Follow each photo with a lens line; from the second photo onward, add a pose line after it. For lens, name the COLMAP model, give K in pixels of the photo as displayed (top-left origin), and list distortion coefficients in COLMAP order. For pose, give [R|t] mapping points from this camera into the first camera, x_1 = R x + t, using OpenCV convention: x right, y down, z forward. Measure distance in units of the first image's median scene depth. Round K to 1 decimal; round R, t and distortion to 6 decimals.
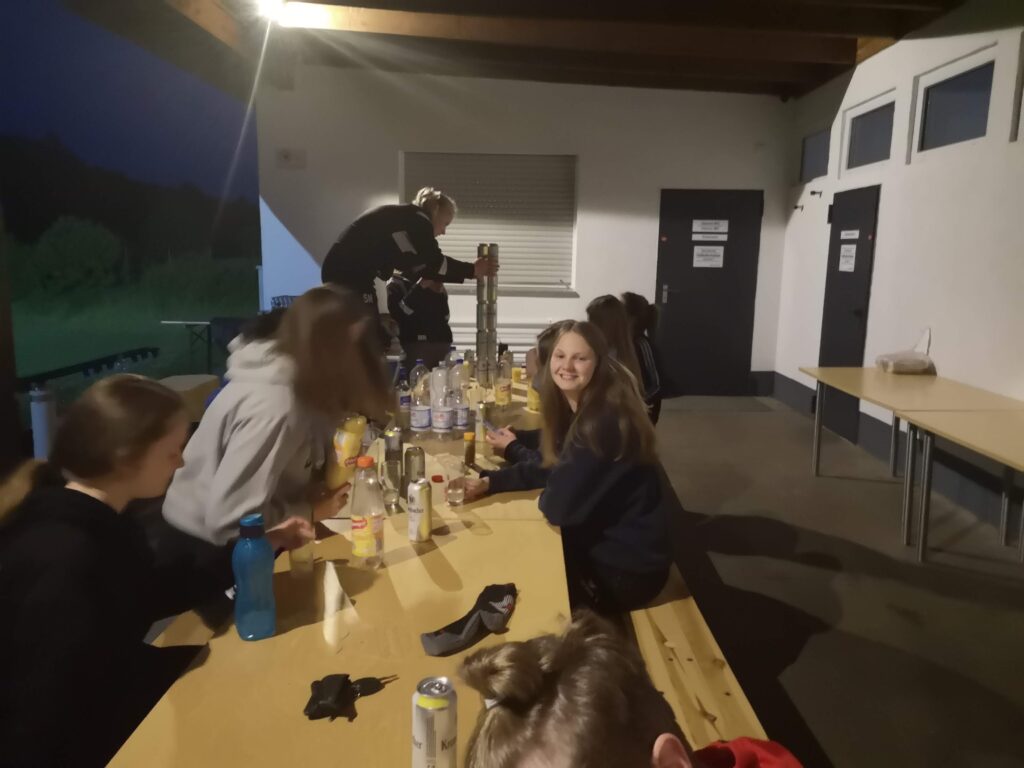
lens RADIAL K [[793.3, 0, 512.0], [0, 793.3, 384.0], [0, 0, 1]] dist [0.028745, -0.005261]
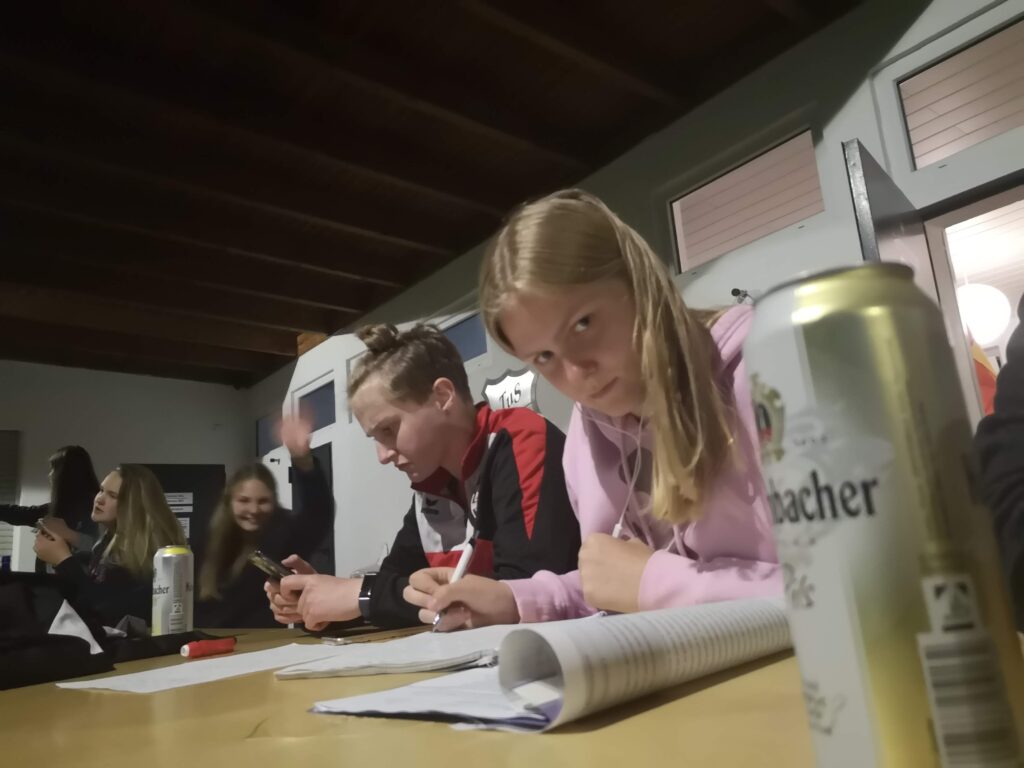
lens RADIAL K [[793.3, 0, 512.0], [0, 793.3, 384.0], [0, 0, 1]] dist [0.028745, -0.005261]
pose [[0.771854, 0.058191, 0.633131, -0.095074], [0.200941, 0.922436, -0.329749, 0.115004], [-0.603211, 0.381740, 0.700293, -0.056529]]
